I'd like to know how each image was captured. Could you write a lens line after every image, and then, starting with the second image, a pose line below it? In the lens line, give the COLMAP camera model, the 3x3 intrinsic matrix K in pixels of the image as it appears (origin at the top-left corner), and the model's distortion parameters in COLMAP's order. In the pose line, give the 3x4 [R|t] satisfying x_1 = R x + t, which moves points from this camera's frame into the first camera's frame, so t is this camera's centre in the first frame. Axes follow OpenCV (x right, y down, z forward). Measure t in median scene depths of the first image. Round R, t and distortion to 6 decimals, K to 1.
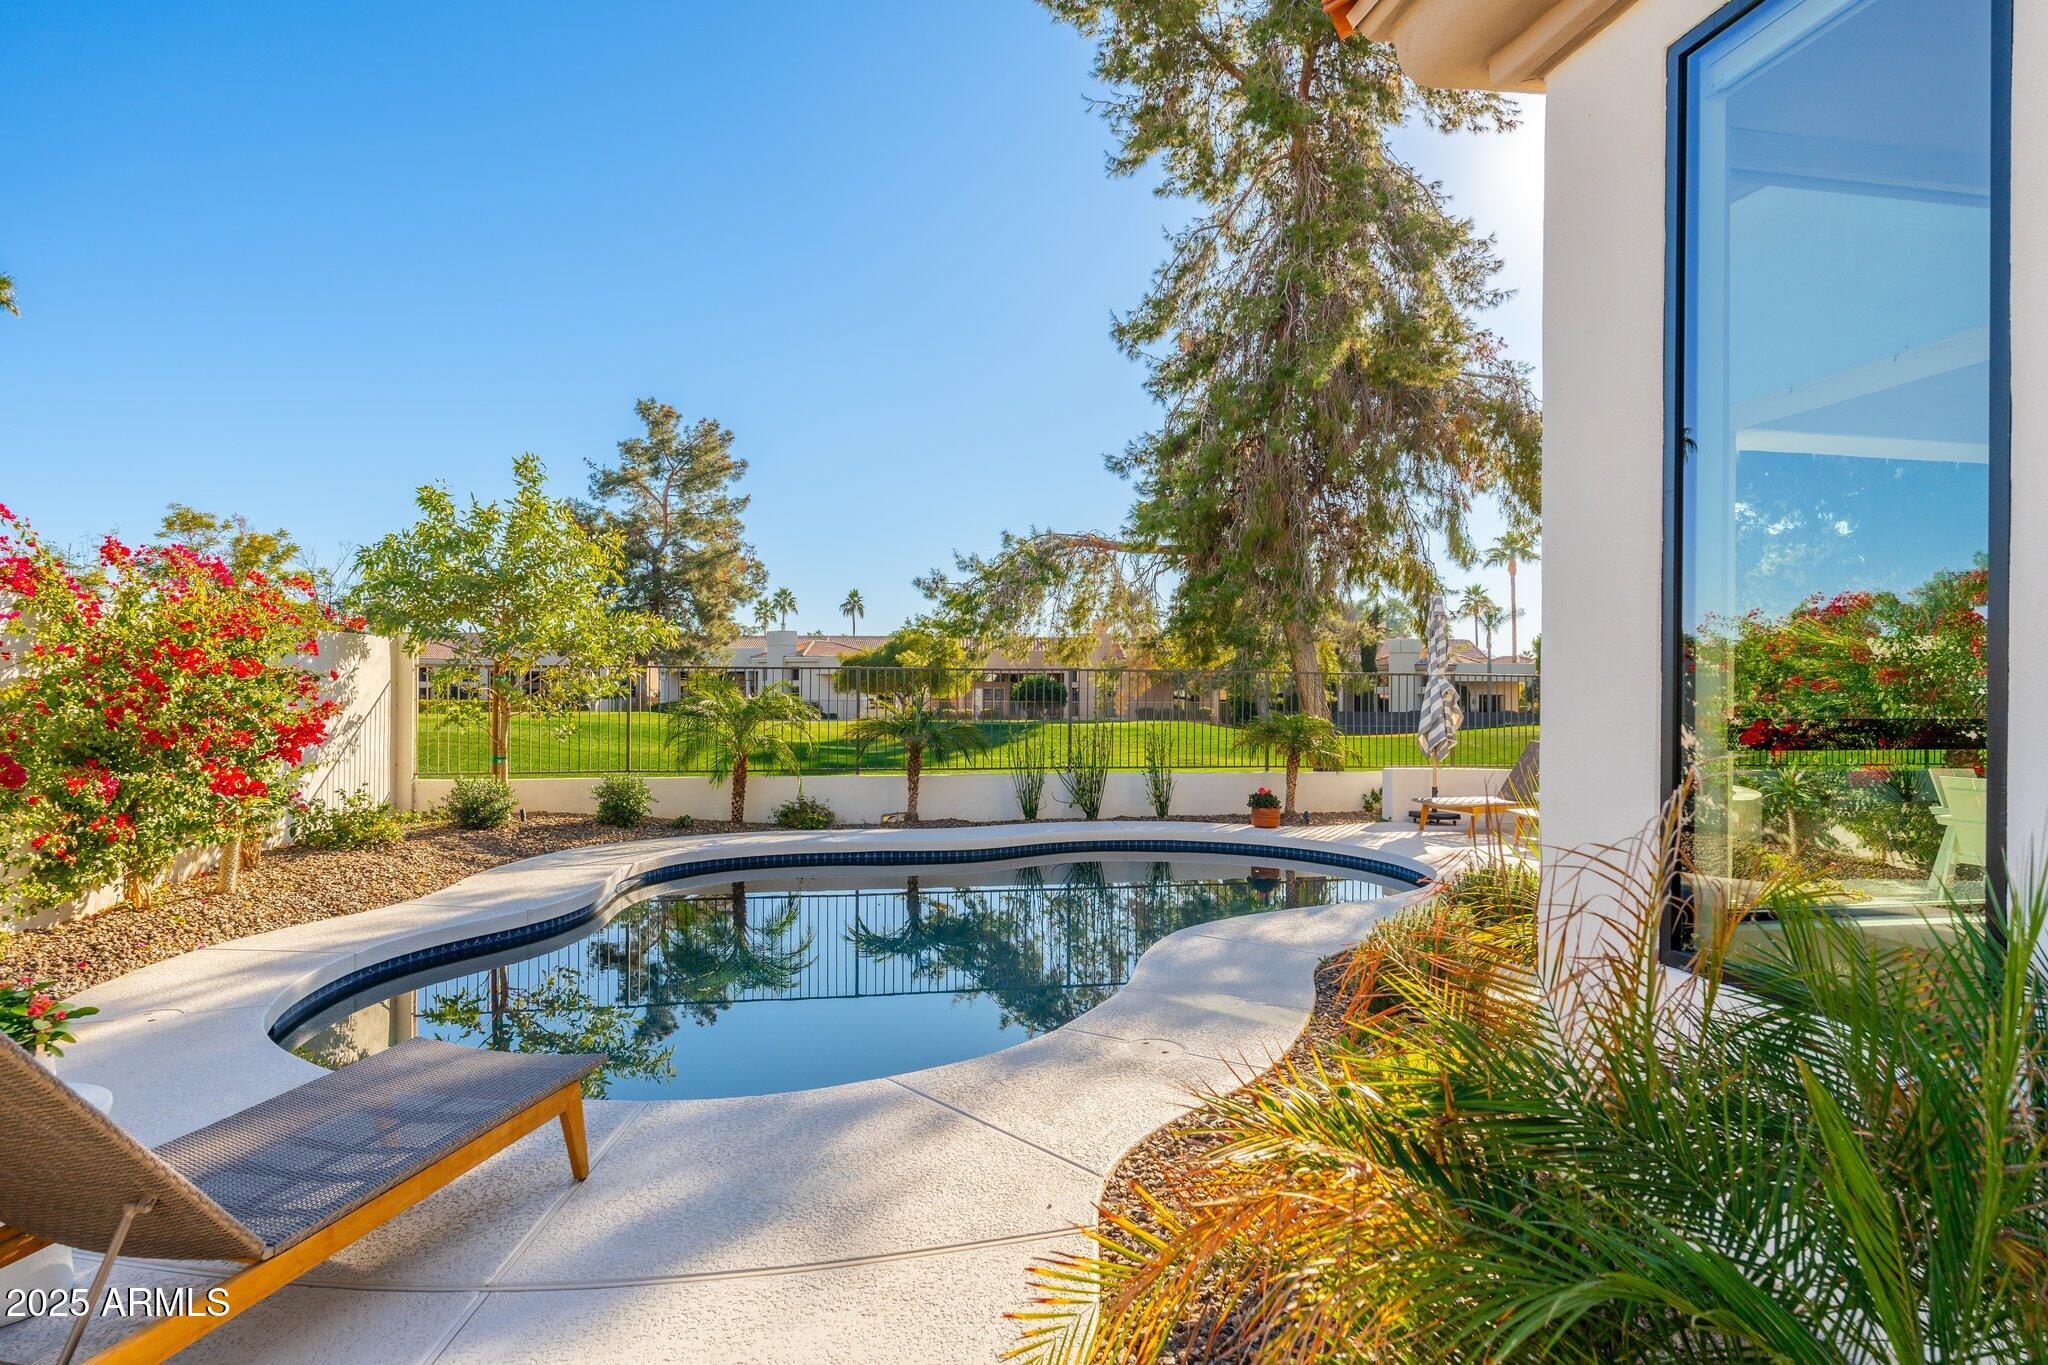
lens RADIAL K [[1202.8, 0, 1027.0], [0, 1202.8, 682.9], [0, 0, 1]] dist [0.006755, 0.000249]
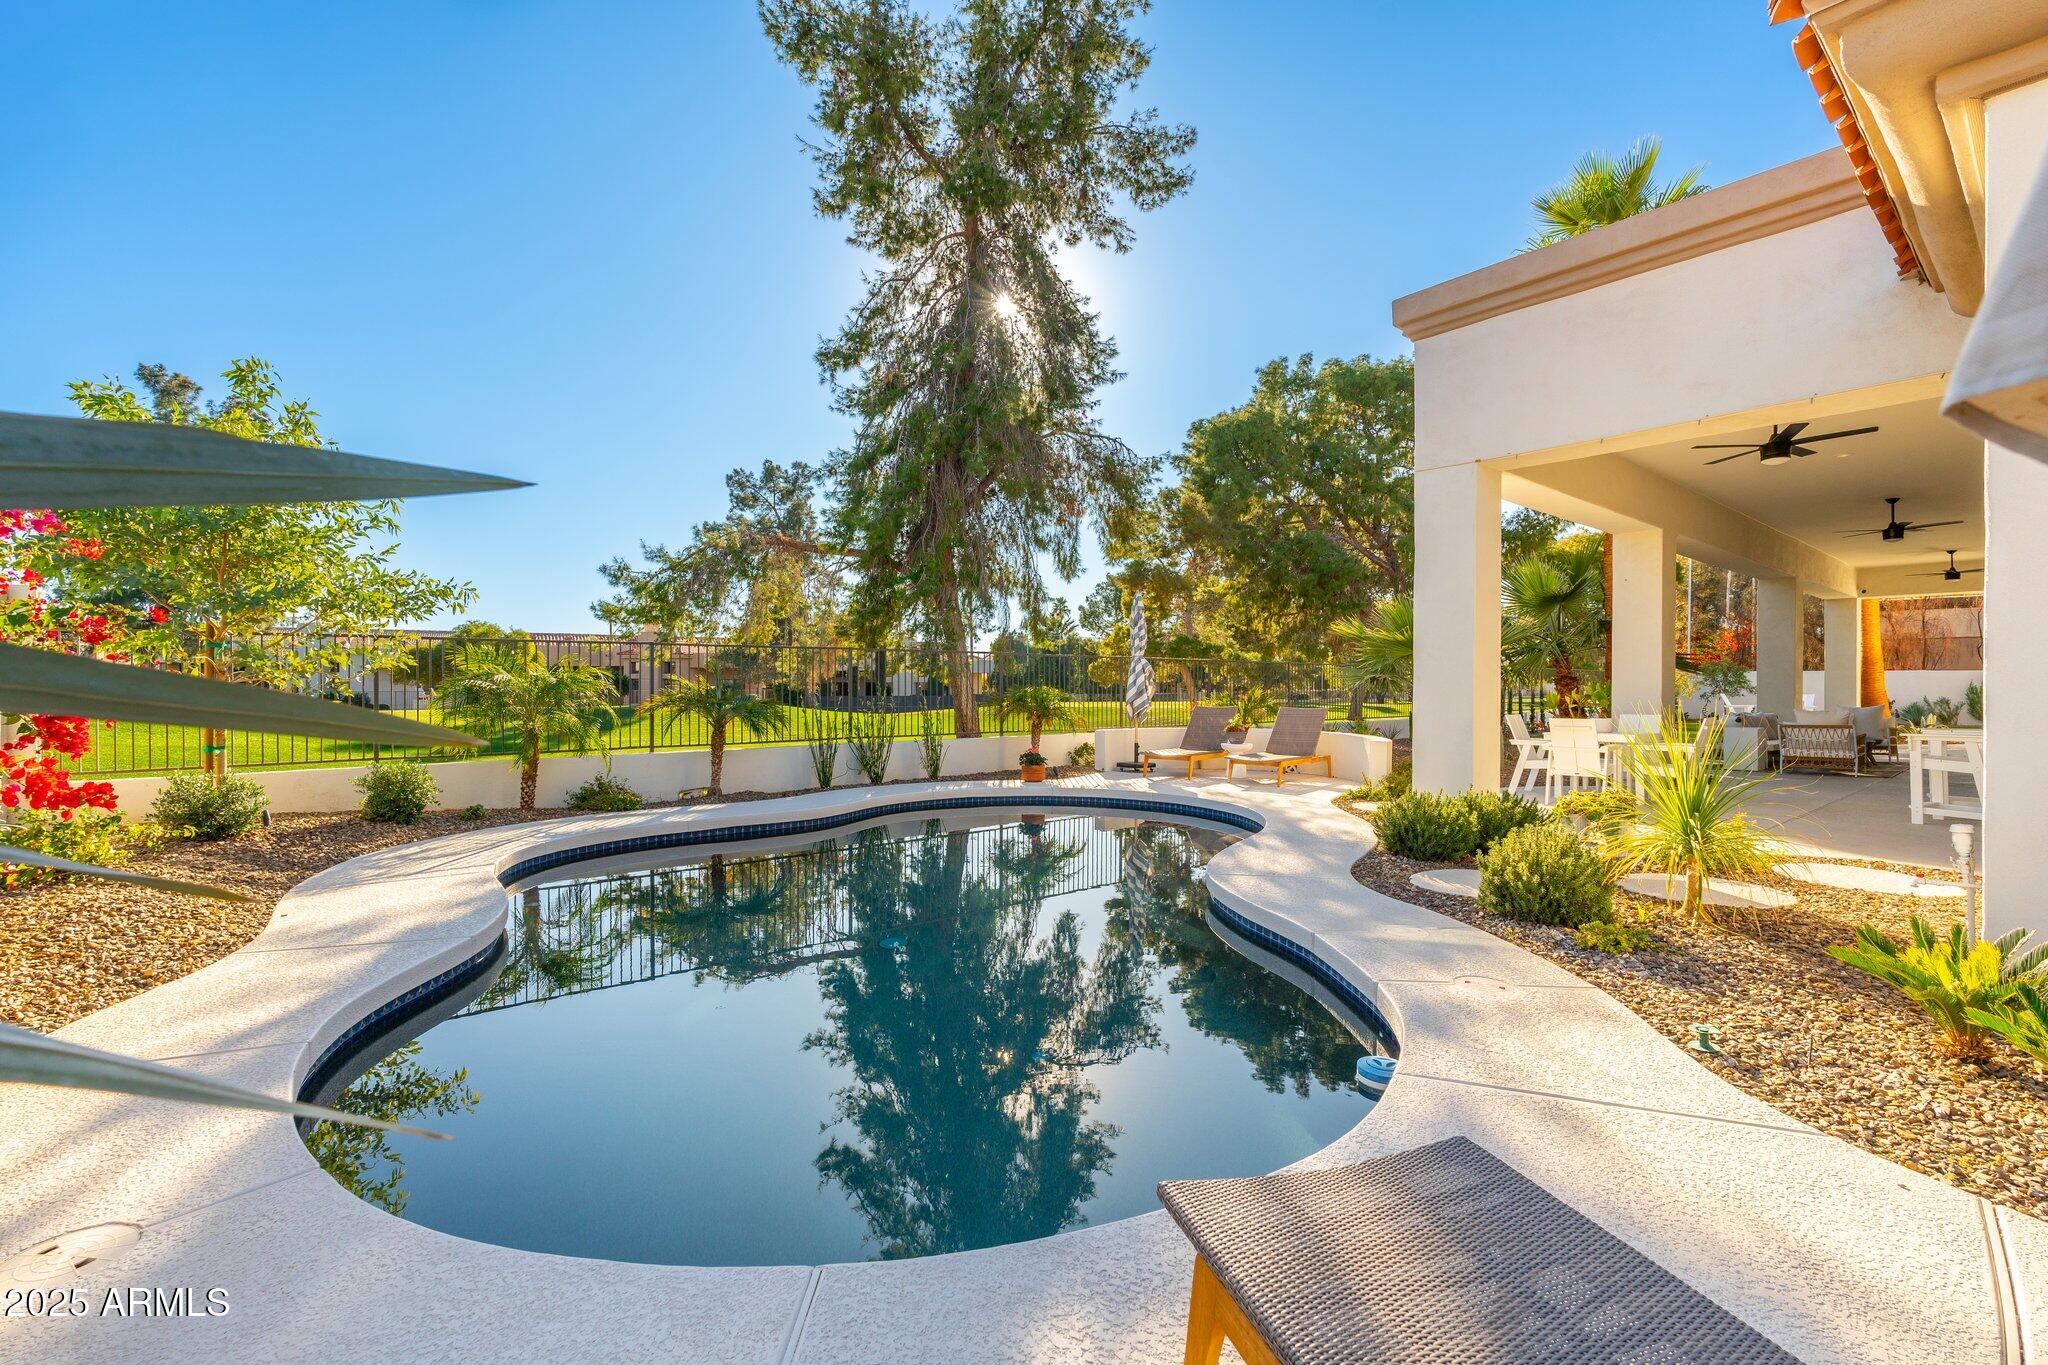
lens RADIAL K [[914.2, 0, 1026.3], [0, 914.2, 687.4], [0, 0, 1]] dist [-0.005363, 0.000058]
pose [[0.871916, -0.006701, 0.489610, -0.185693], [0.002020, 0.999947, 0.010088, 0.013087], [-0.489651, -0.007807, 0.871883, 0.159270]]
